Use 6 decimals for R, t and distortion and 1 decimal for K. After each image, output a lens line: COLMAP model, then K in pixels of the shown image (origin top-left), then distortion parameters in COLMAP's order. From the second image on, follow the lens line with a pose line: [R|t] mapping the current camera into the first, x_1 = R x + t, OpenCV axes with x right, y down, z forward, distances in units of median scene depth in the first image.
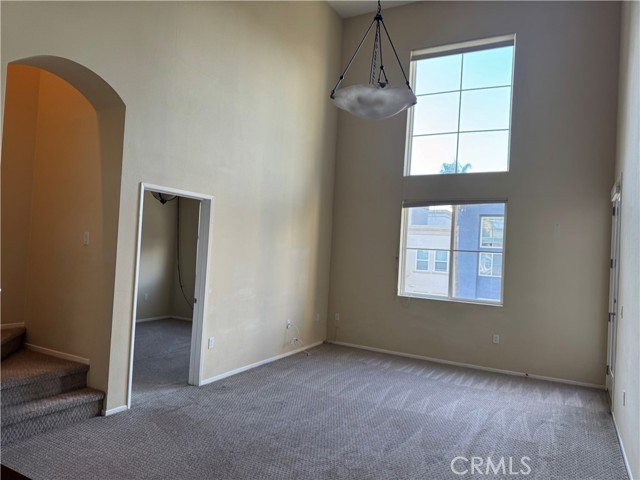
lens RADIAL K [[454.2, 0, 321.3], [0, 454.2, 240.6], [0, 0, 1]] dist [0.089253, -0.125279]
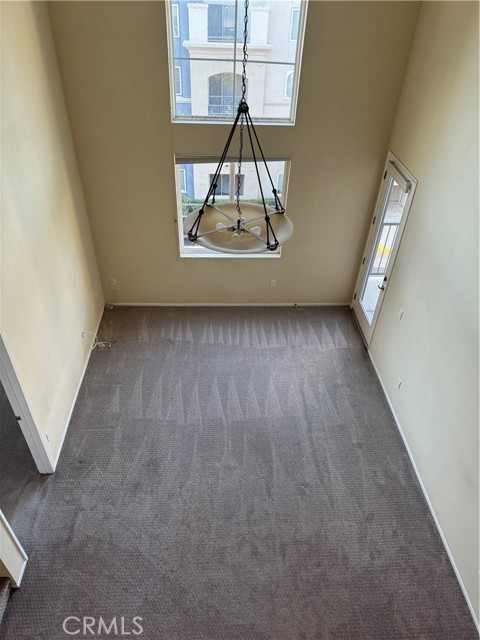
lens RADIAL K [[454.2, 0, 236.0], [0, 454.2, 304.9], [0, 0, 1]] dist [0.089253, -0.125279]
pose [[0.853302, -0.340961, 0.394490, -0.208131], [-0.001817, 0.754622, 0.656157, -0.622992], [-0.521414, -0.560617, 0.643301, 0.375127]]
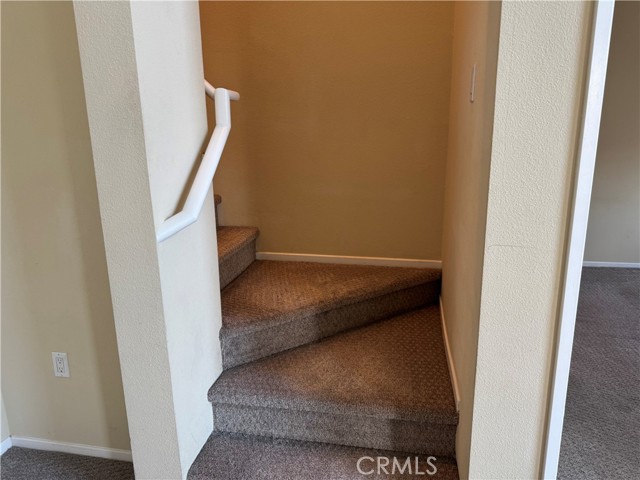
lens RADIAL K [[454.2, 0, 321.3], [0, 454.2, 240.6], [0, 0, 1]] dist [0.089253, -0.125279]
pose [[0.310528, 0.166650, -0.935842, -0.166657], [0.058526, 0.979292, 0.193807, 0.035175], [0.948761, -0.114953, 0.294345, 0.678571]]
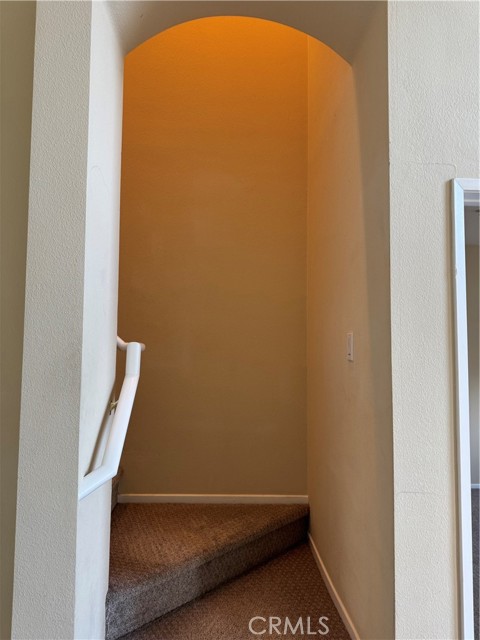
lens RADIAL K [[470.5, 0, 241.7], [0, 470.5, 311.0], [0, 0, 1]] dist [-0.008040, -0.008741]
pose [[0.523434, -0.108299, -0.845156, -0.161579], [0.041431, 0.993951, -0.101706, 0.003887], [0.851059, 0.018221, 0.524755, 0.598064]]
